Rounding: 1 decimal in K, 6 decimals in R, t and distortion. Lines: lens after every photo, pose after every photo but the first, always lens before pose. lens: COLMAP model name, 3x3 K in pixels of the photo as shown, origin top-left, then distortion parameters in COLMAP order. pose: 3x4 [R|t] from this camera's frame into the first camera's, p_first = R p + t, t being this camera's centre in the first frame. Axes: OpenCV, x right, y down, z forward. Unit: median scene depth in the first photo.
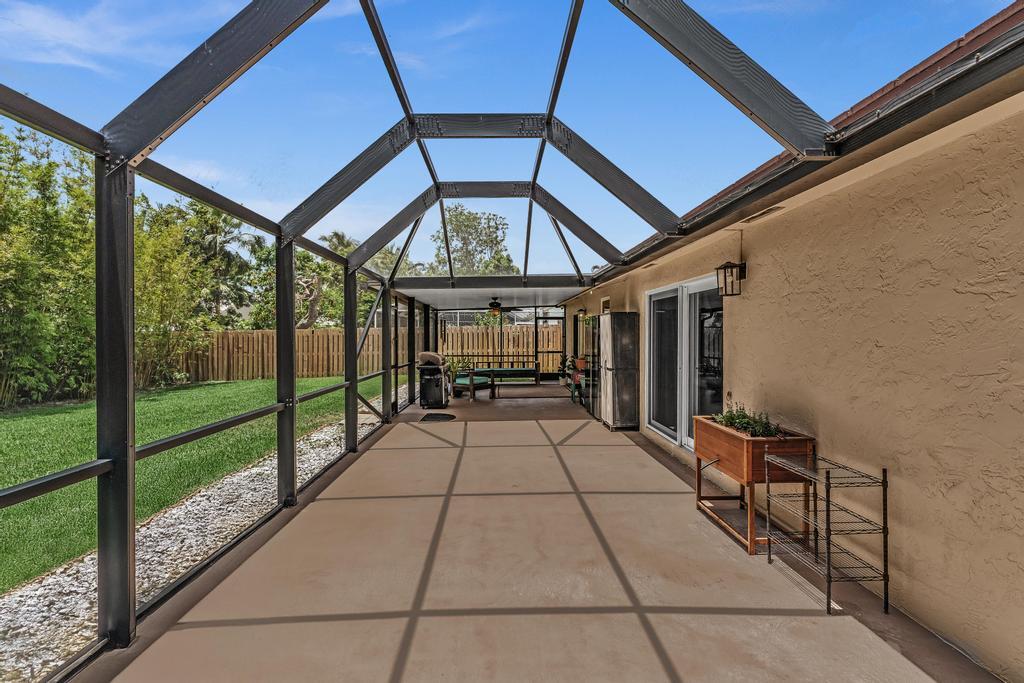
lens RADIAL K [[472.3, 0, 510.6], [0, 472.3, 334.2], [0, 0, 1]] dist [-0.003619, -0.000220]
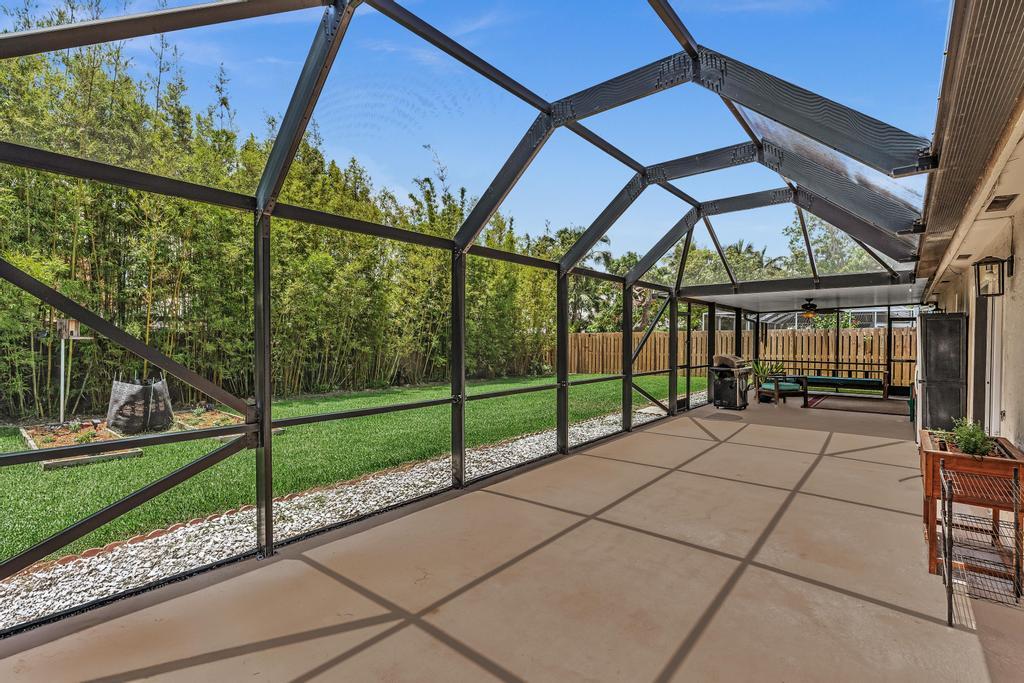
lens RADIAL K [[472.3, 0, 510.6], [0, 472.3, 334.2], [0, 0, 1]] dist [-0.003619, -0.000220]
pose [[0.749531, 0.004701, -0.661952, 0.145892], [-0.007963, 0.999966, -0.001915, -0.001615], [0.661921, 0.006707, 0.749544, -0.080955]]
